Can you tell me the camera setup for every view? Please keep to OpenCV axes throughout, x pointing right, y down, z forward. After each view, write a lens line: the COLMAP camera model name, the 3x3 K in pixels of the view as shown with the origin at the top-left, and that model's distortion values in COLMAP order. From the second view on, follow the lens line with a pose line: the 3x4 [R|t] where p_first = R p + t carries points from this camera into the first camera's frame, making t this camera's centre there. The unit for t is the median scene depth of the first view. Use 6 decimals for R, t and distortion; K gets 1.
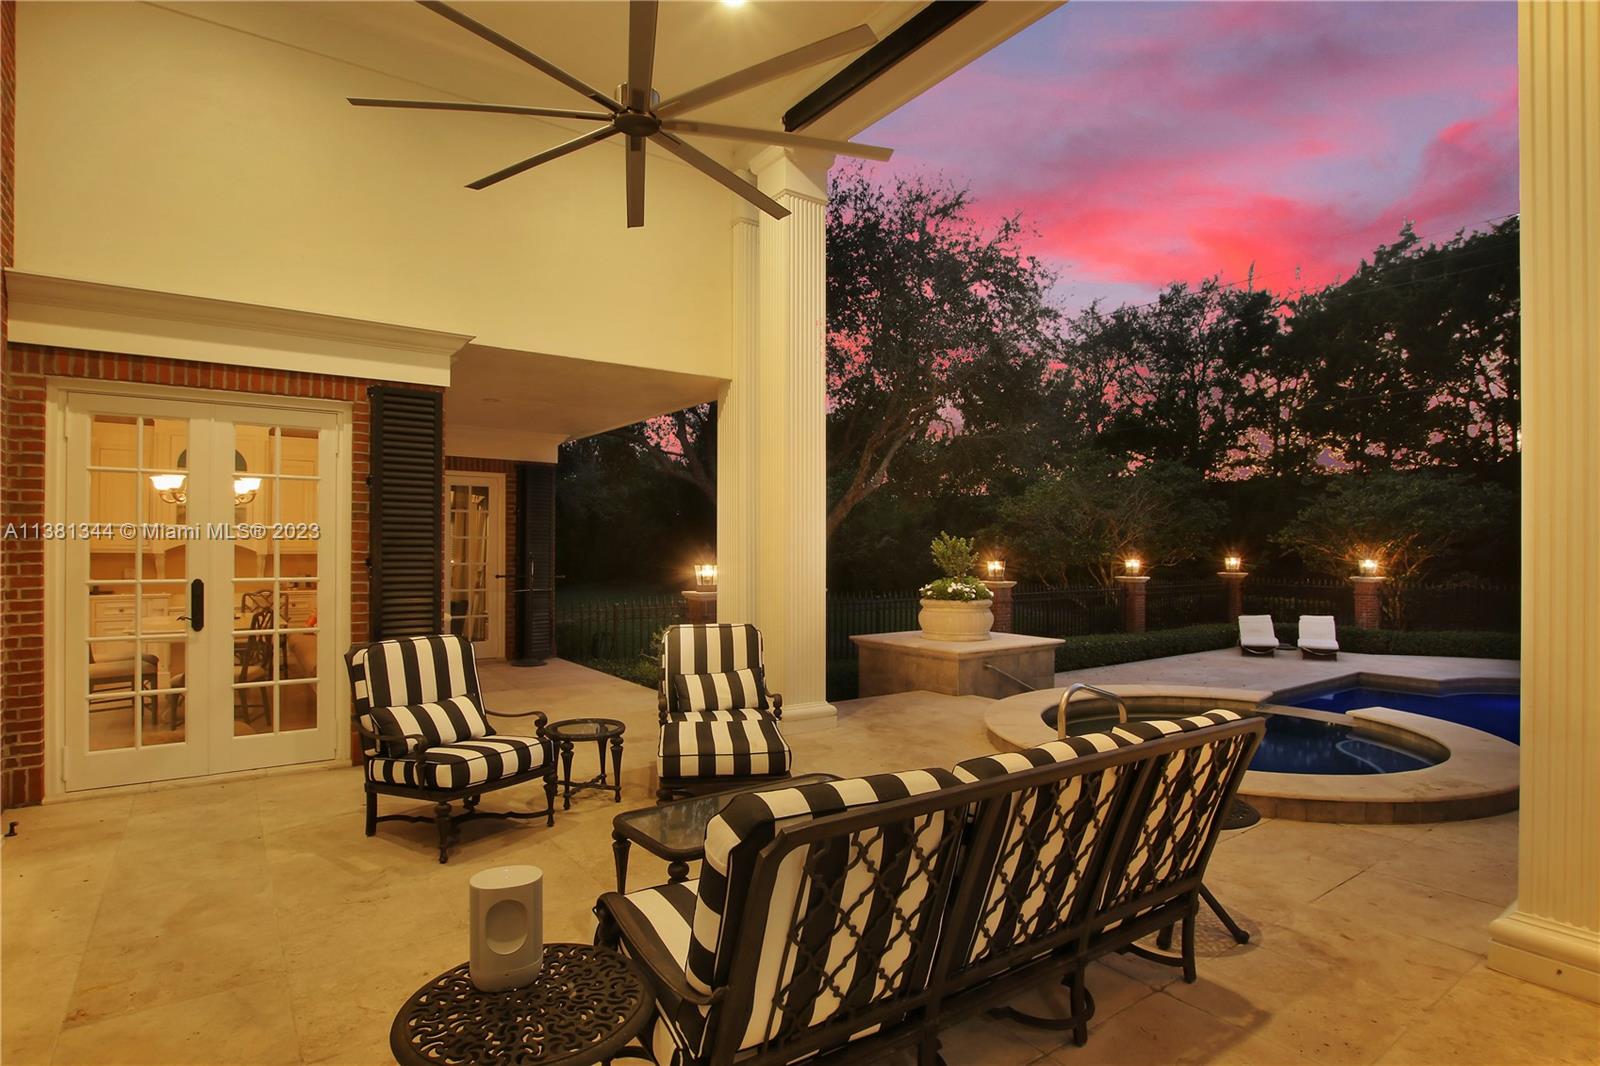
lens RADIAL K [[825.6, 0, 809.1], [0, 825.6, 543.4], [0, 0, 1]] dist [-0.024285, 0.001145]
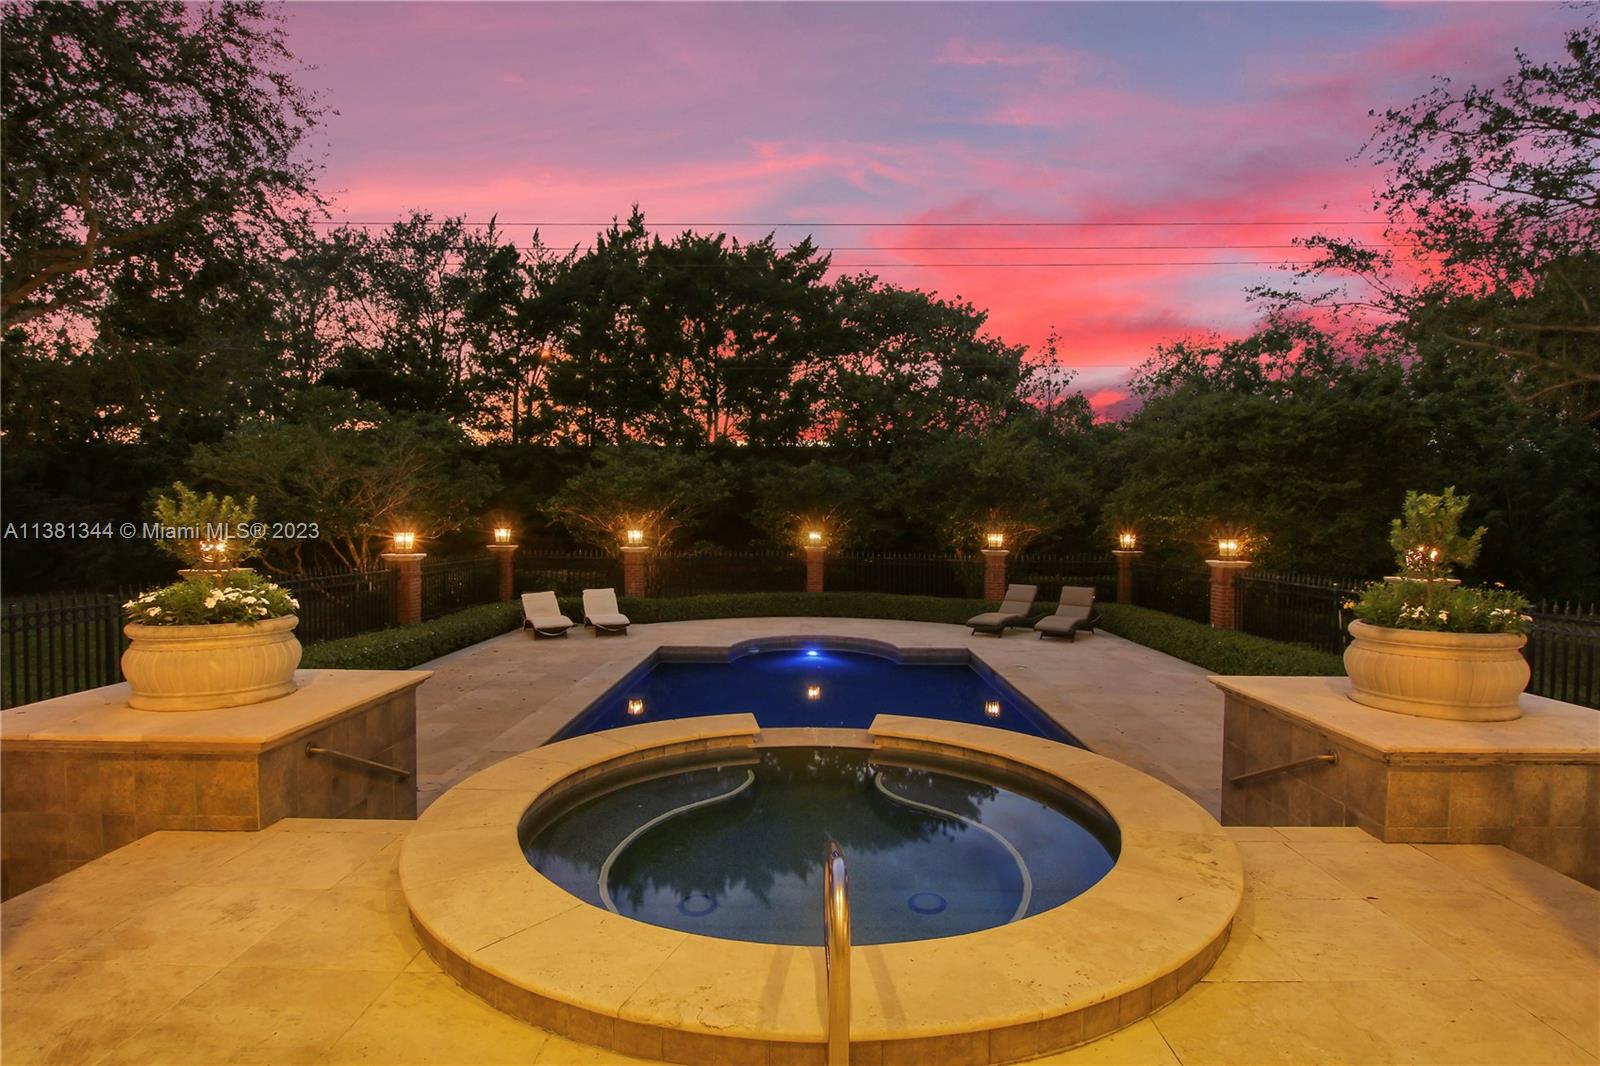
lens RADIAL K [[825.6, 0, 809.1], [0, 825.6, 543.4], [0, 0, 1]] dist [-0.024285, 0.001145]
pose [[0.603037, -0.021059, 0.797435, 0.001029], [-0.008537, 0.999424, 0.032849, 0.001313], [-0.797668, -0.026617, 0.602510, 0.214766]]
